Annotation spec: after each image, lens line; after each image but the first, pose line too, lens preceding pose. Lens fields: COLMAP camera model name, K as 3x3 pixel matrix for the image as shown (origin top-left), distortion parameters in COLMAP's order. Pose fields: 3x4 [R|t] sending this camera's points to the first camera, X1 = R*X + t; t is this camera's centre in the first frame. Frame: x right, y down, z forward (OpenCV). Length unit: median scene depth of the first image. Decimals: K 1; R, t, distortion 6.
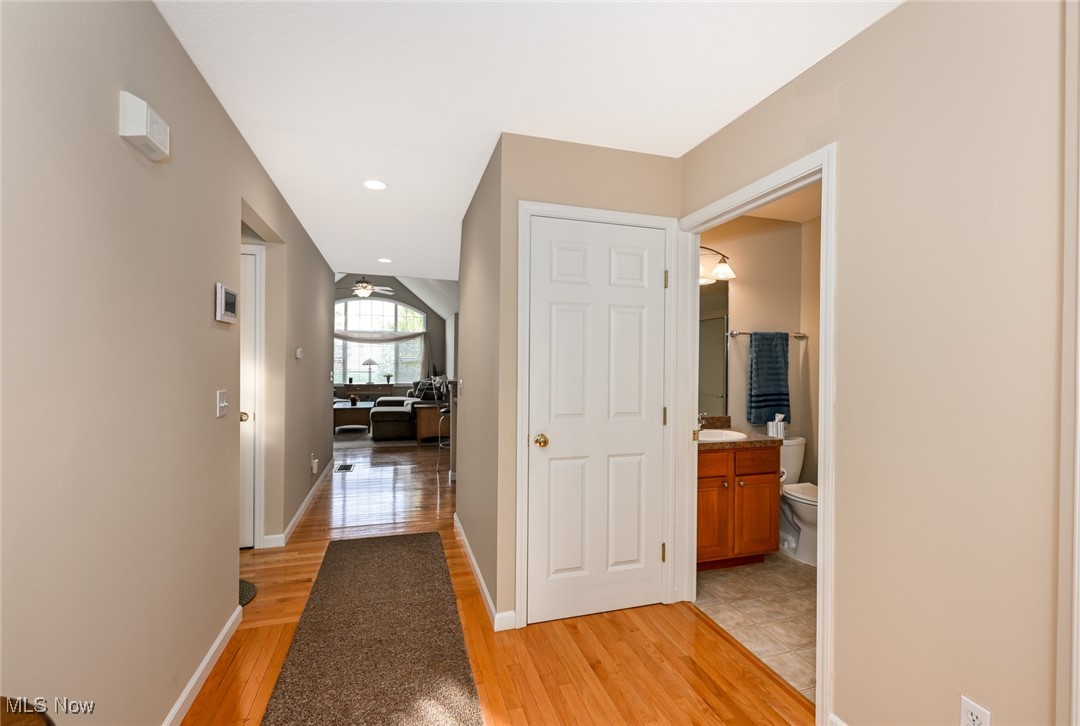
lens RADIAL K [[471.4, 0, 540.0], [0, 471.4, 363.0], [0, 0, 1]] dist [0.000600, 0.000042]
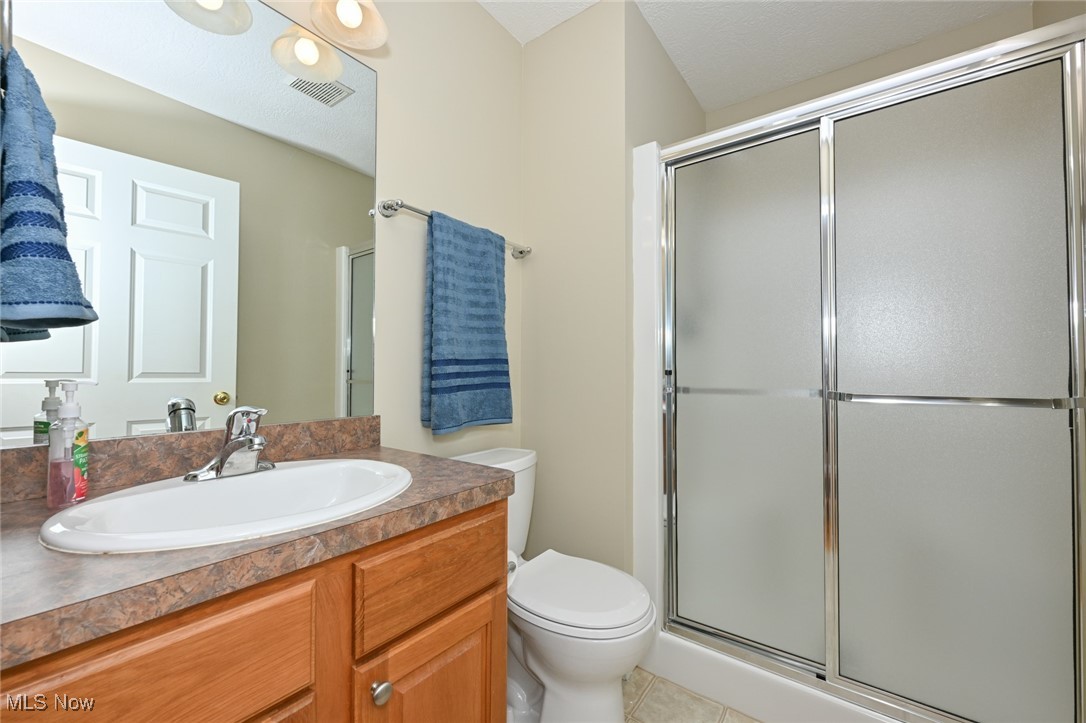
lens RADIAL K [[432.4, 0, 543.0], [0, 432.4, 361.5], [0, 0, 1]] dist [0.000855, 0.000384]
pose [[0.805793, -0.003736, 0.592185, 0.305949], [0.016164, 0.999746, -0.015688, 0.076797], [-0.591976, 0.022214, 0.805649, 0.645299]]
